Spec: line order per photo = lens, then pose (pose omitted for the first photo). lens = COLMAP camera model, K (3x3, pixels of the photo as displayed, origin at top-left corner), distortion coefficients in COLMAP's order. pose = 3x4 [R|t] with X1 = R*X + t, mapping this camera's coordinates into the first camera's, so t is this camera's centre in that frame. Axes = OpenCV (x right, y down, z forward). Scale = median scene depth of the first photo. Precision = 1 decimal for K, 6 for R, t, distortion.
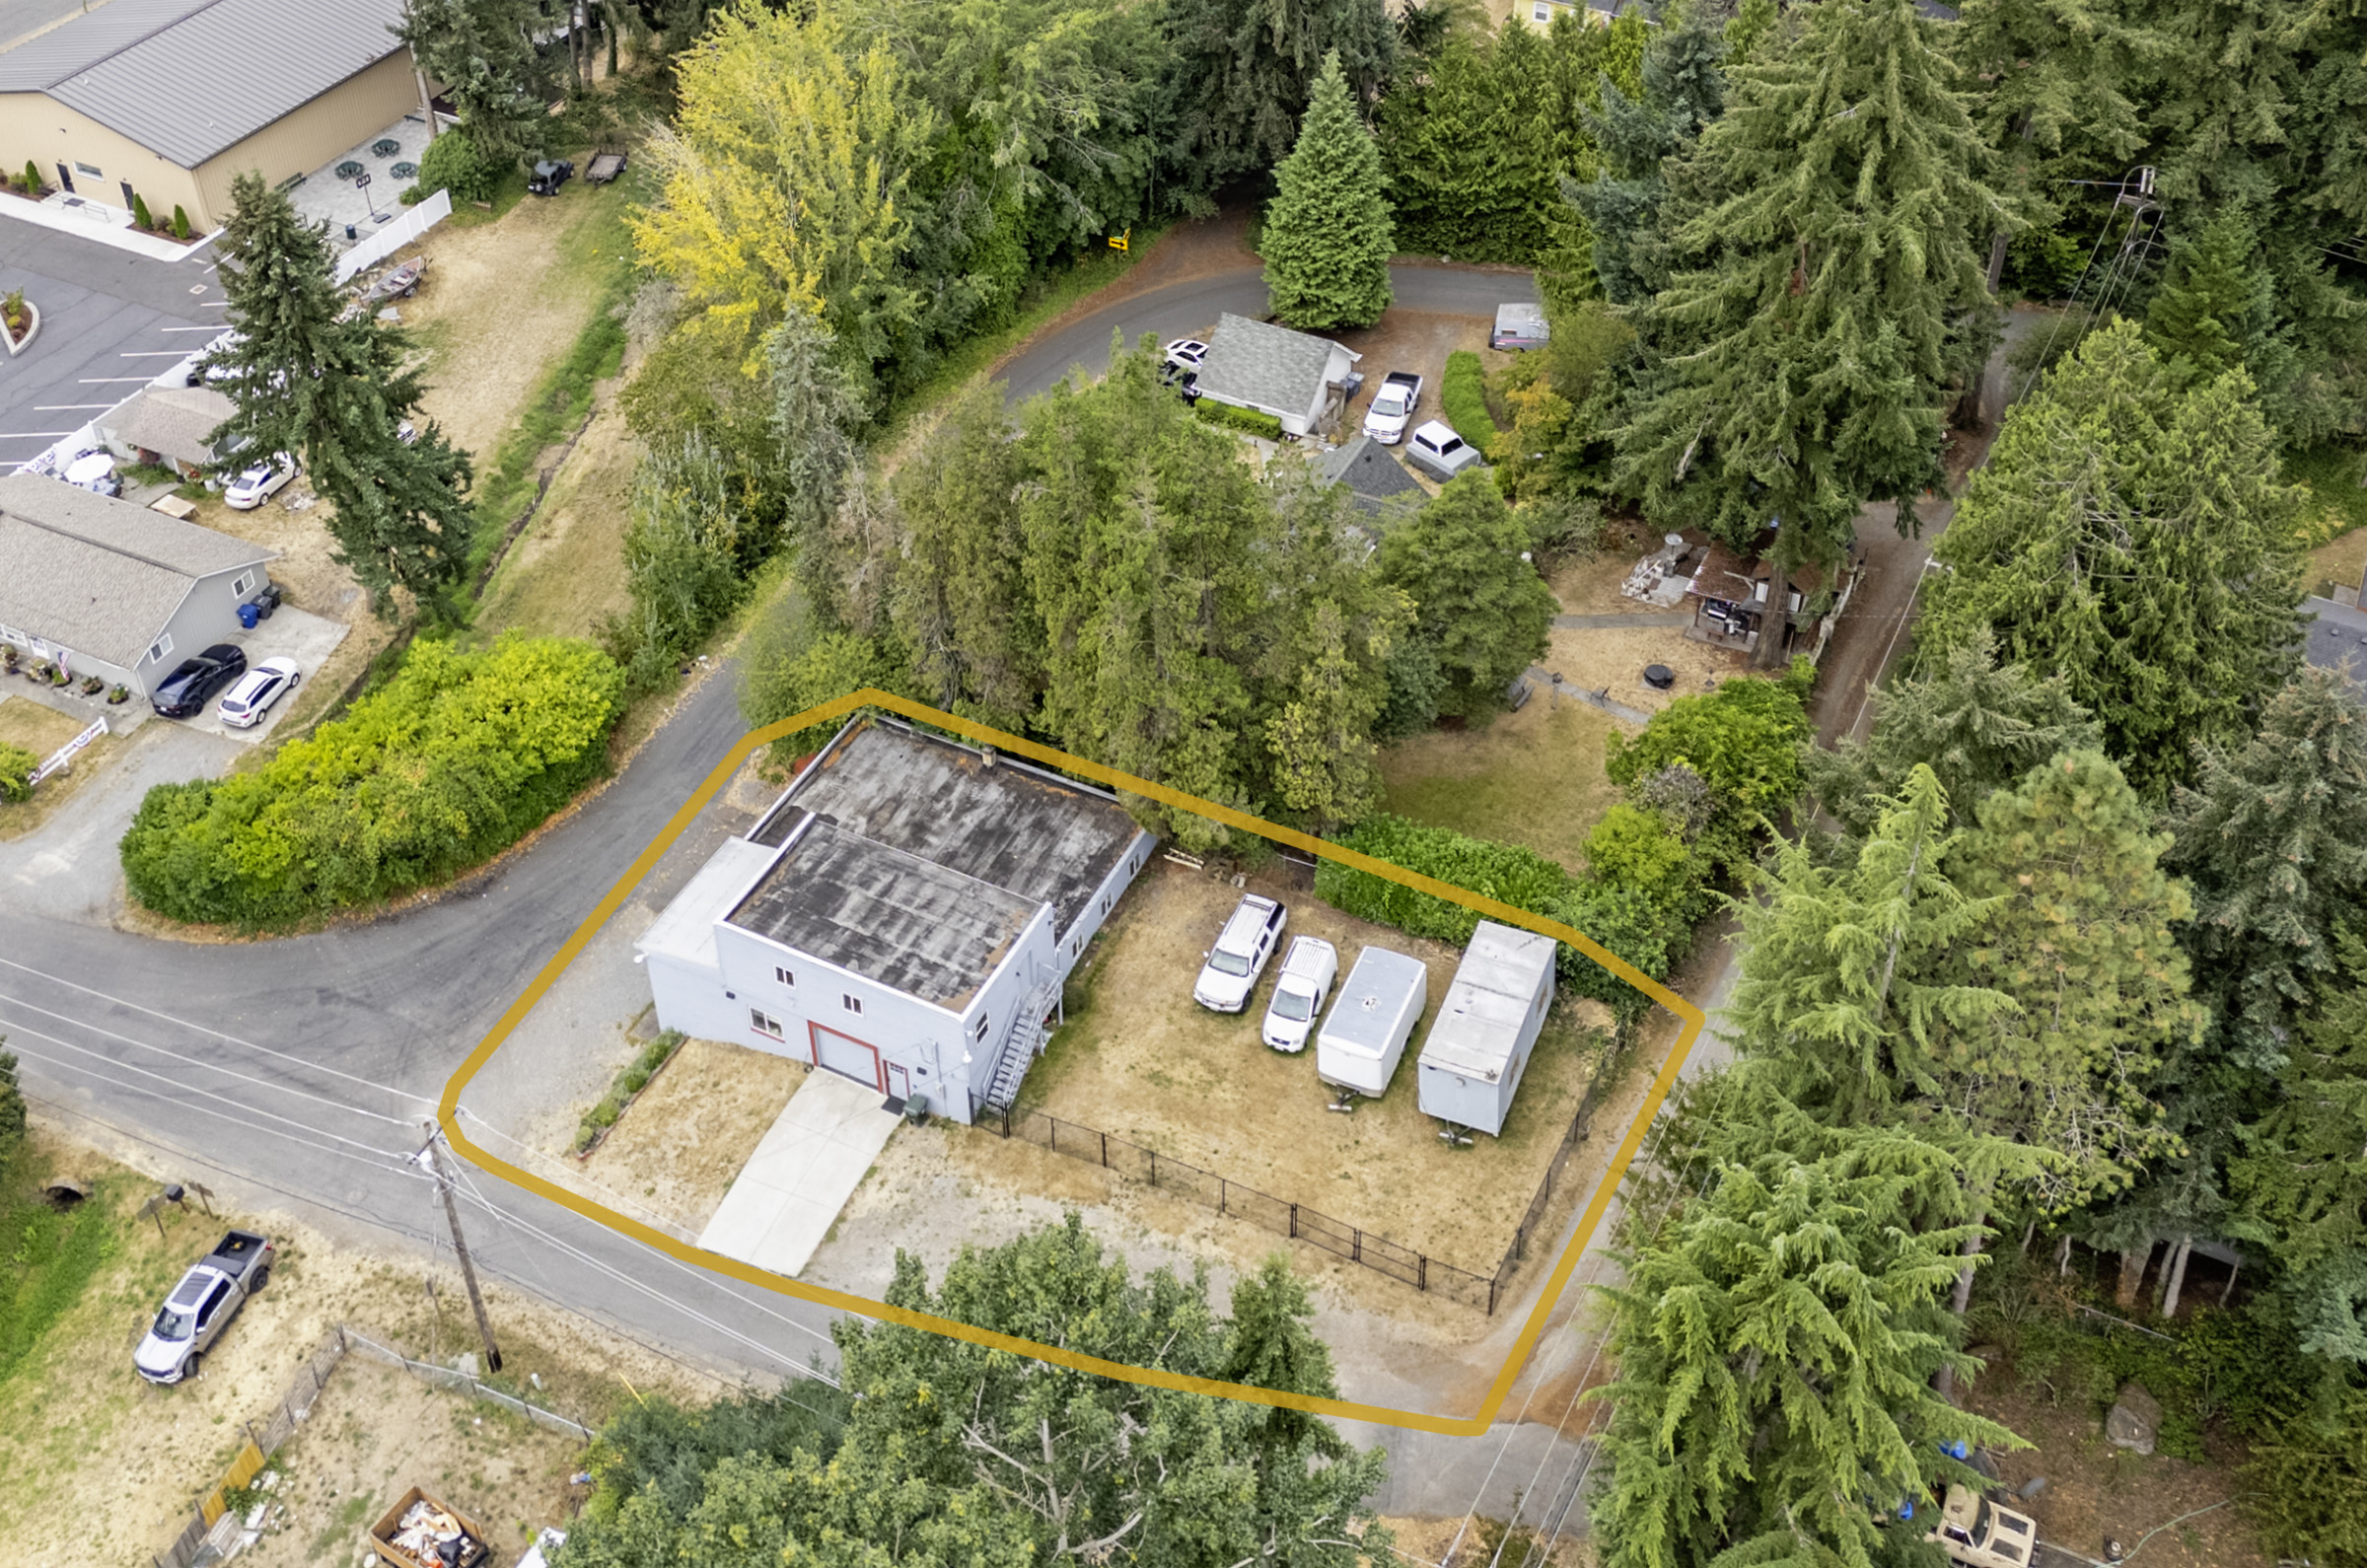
lens RADIAL K [[2371.3, 0, 1199.0], [0, 2371.3, 475.7], [0, 0, 1]] dist [0.159622, -0.339717]
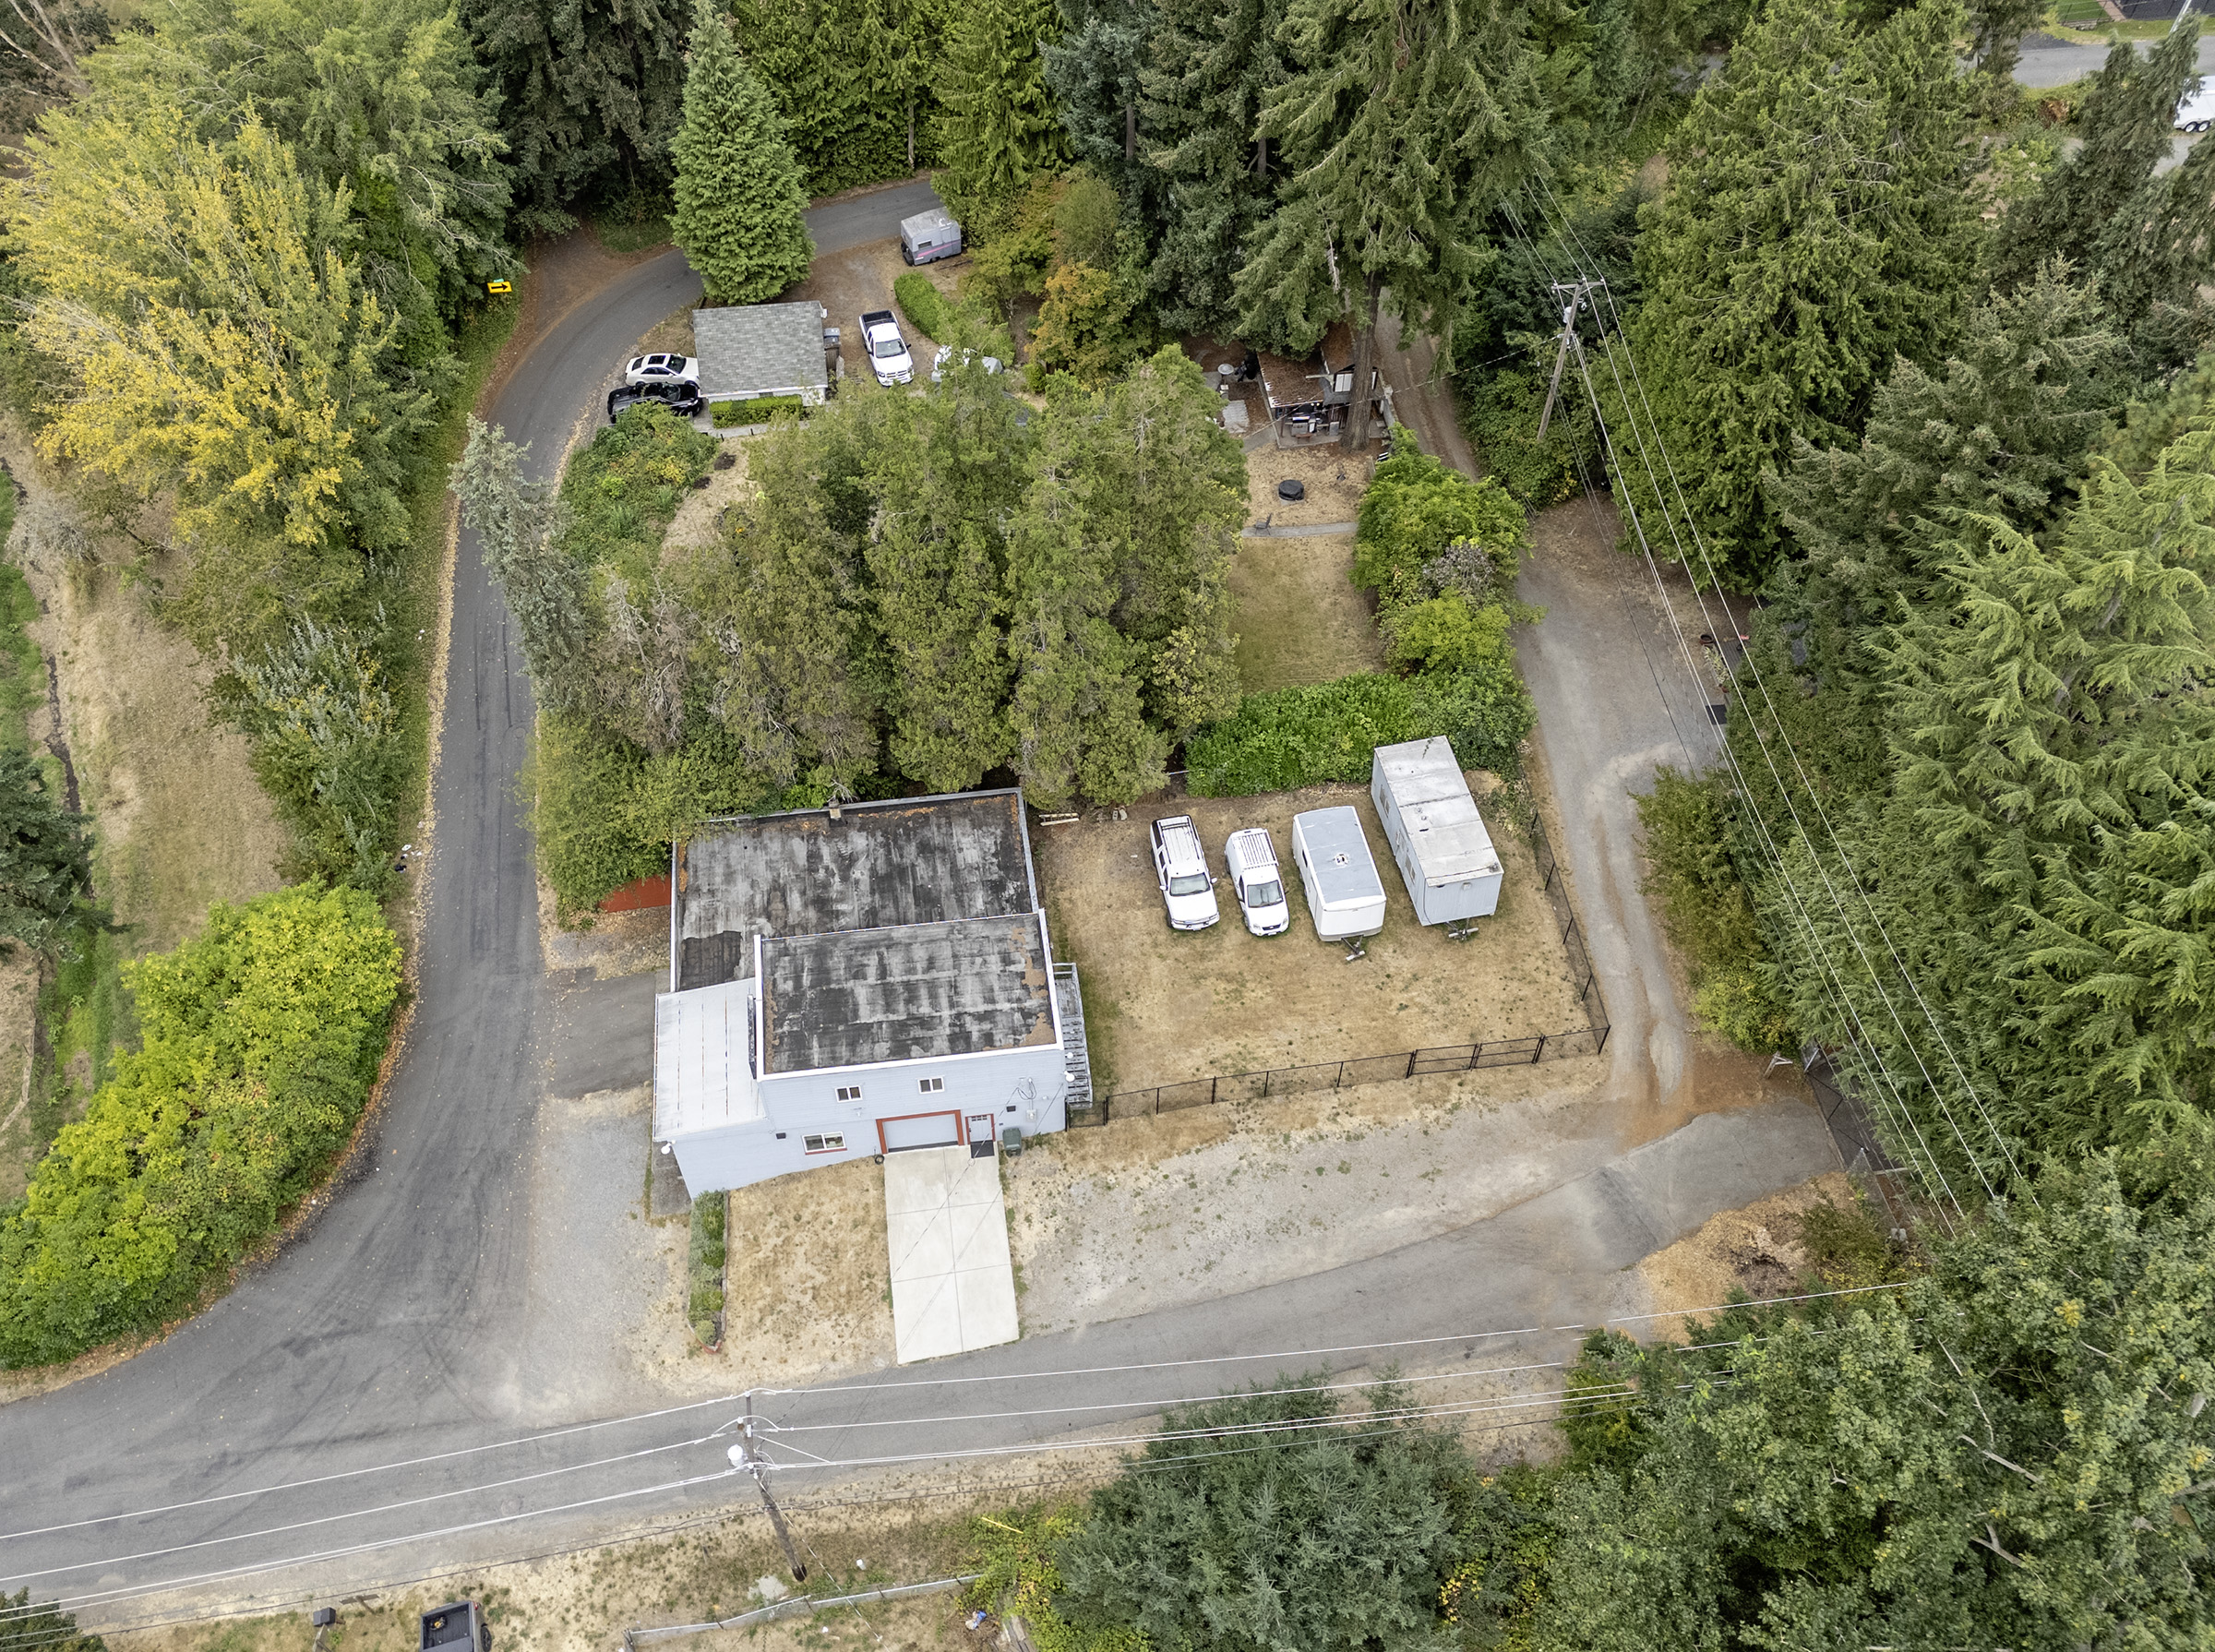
lens RADIAL K [[1780.3, 0, 1039.3], [0, 1780.3, 891.7], [0, 0, 1]] dist [0.152134, -0.300439]
pose [[0.840513, -0.434496, 0.323653, -0.292549], [0.333478, 0.885699, 0.323001, -0.067676], [-0.427002, -0.163555, 0.889336, 0.322183]]
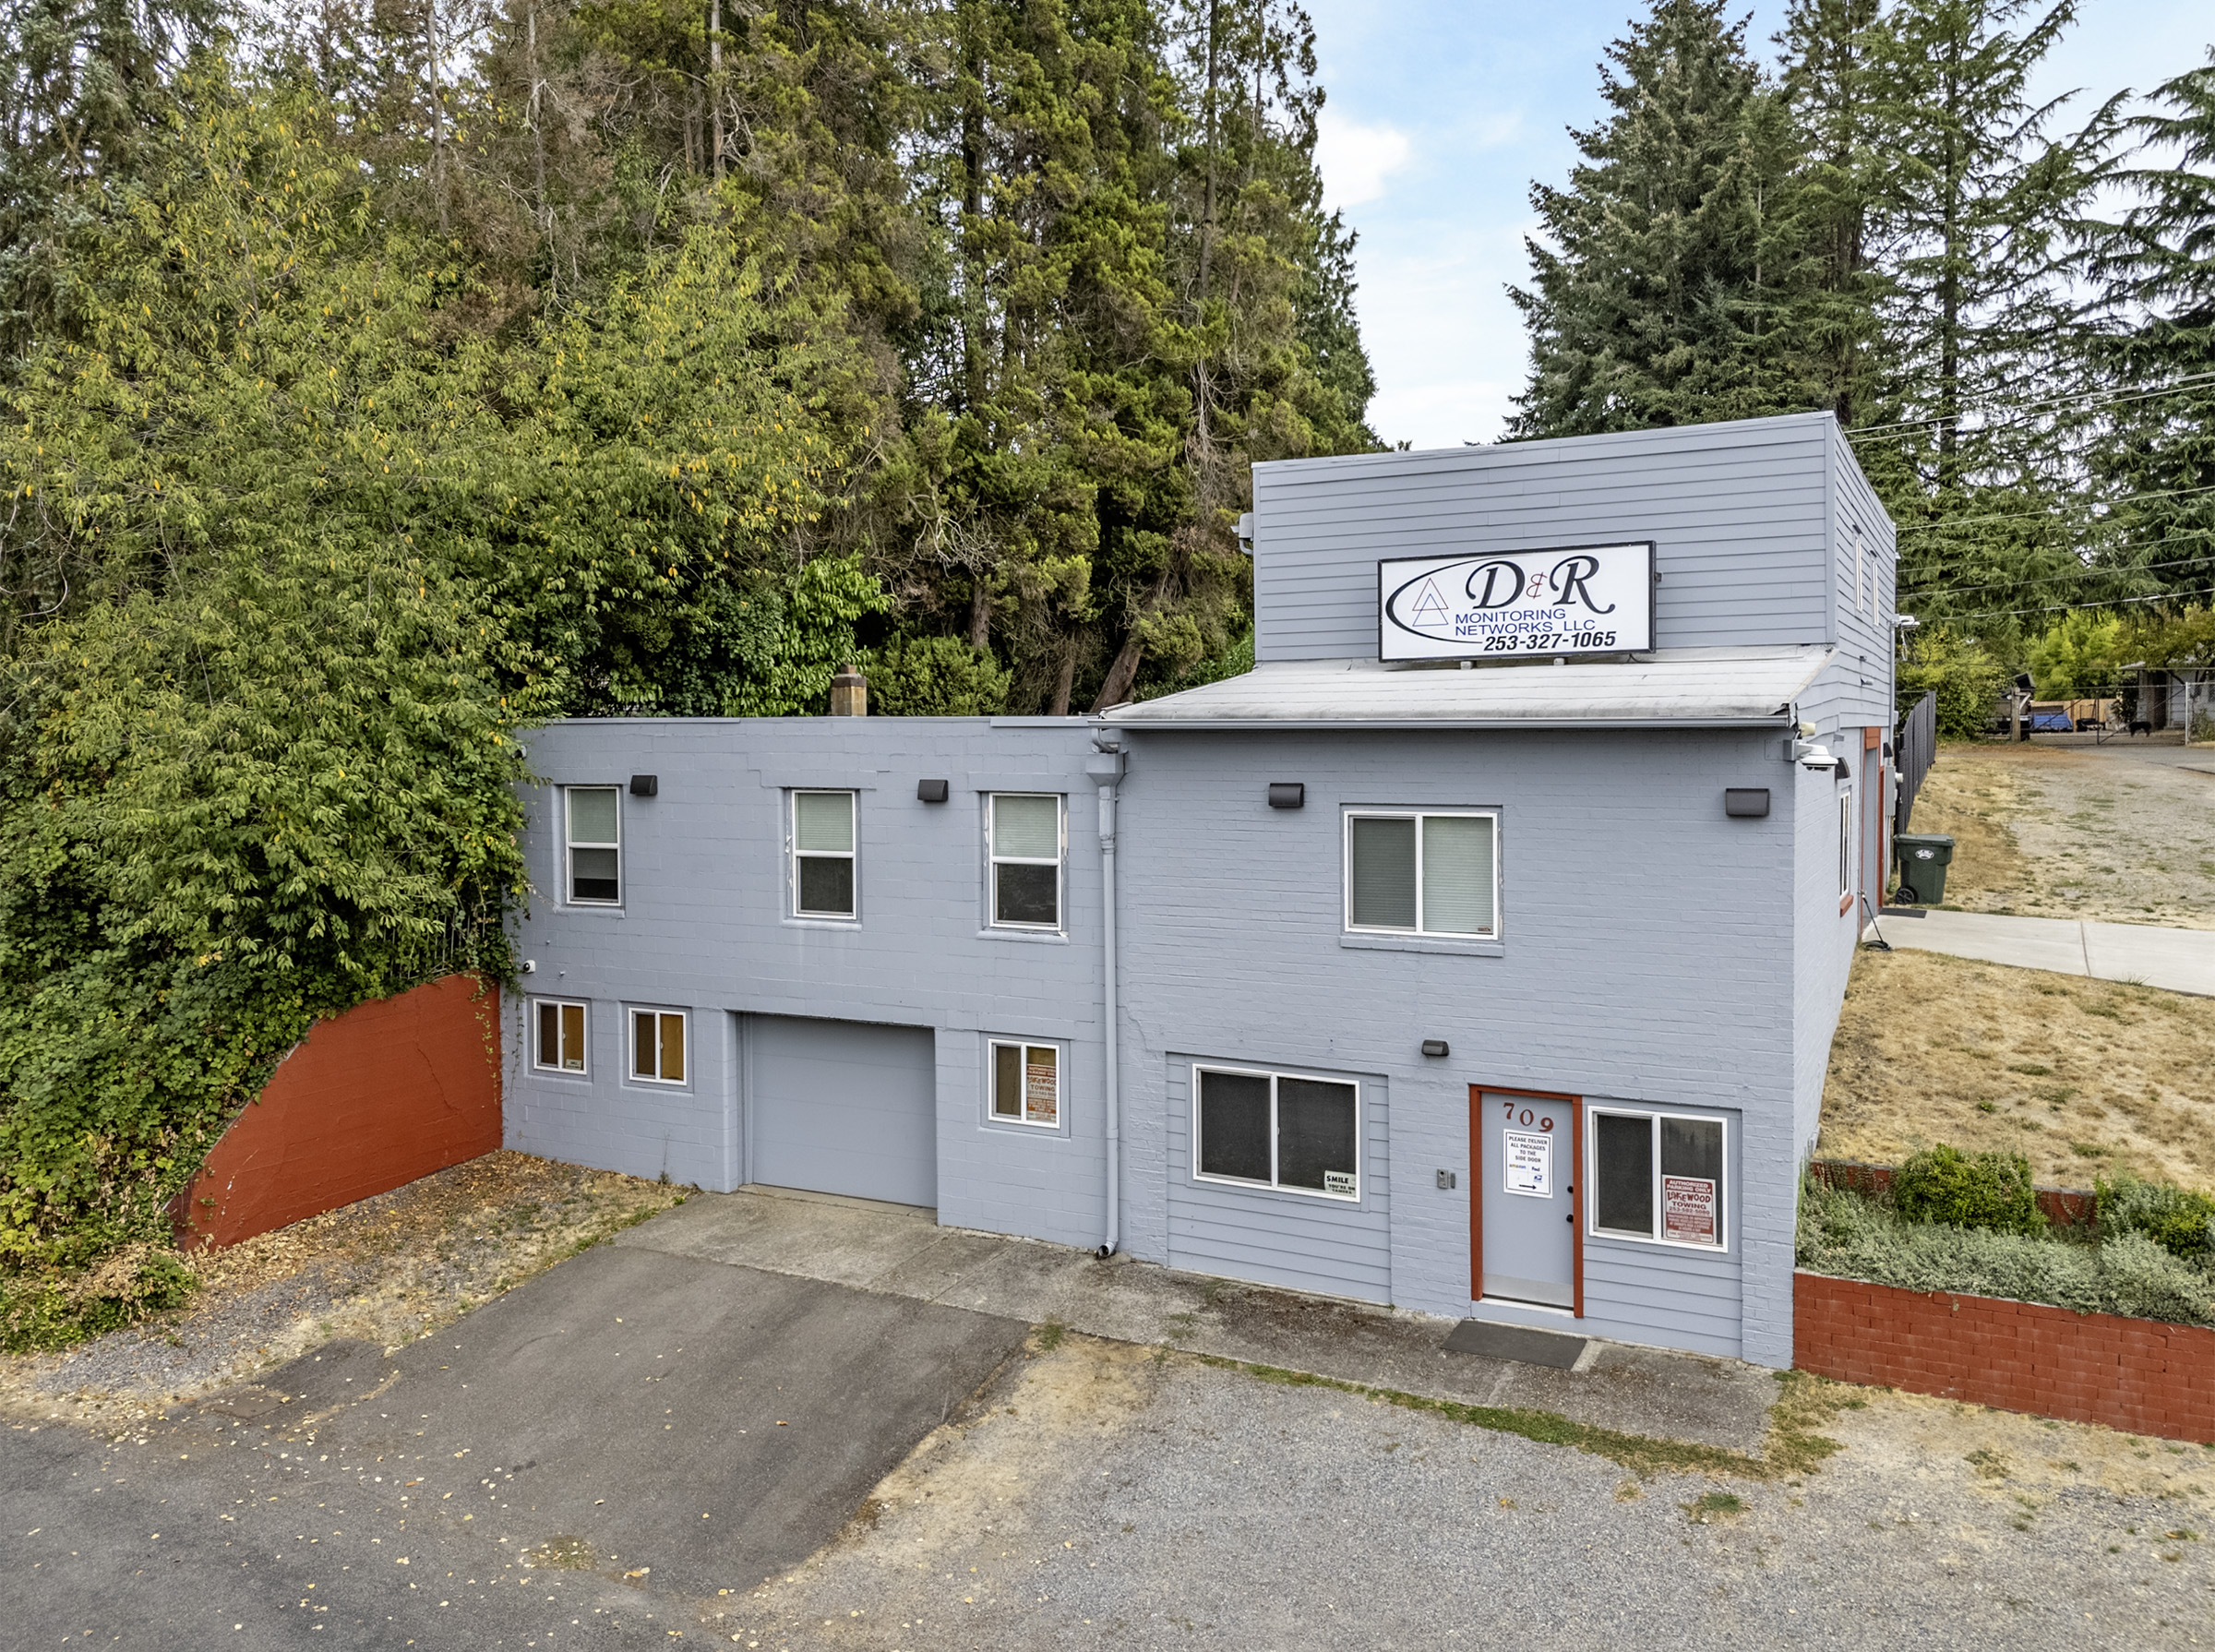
lens RADIAL K [[1670.8, 0, 1110.0], [0, 1670.8, 783.2], [0, 0, 1]] dist [0.061838, -0.054360]
pose [[0.022163, -0.026796, 0.999395, -0.383606], [0.593737, 0.804615, 0.008407, 0.162628], [-0.804354, 0.593192, 0.033743, 1.039723]]
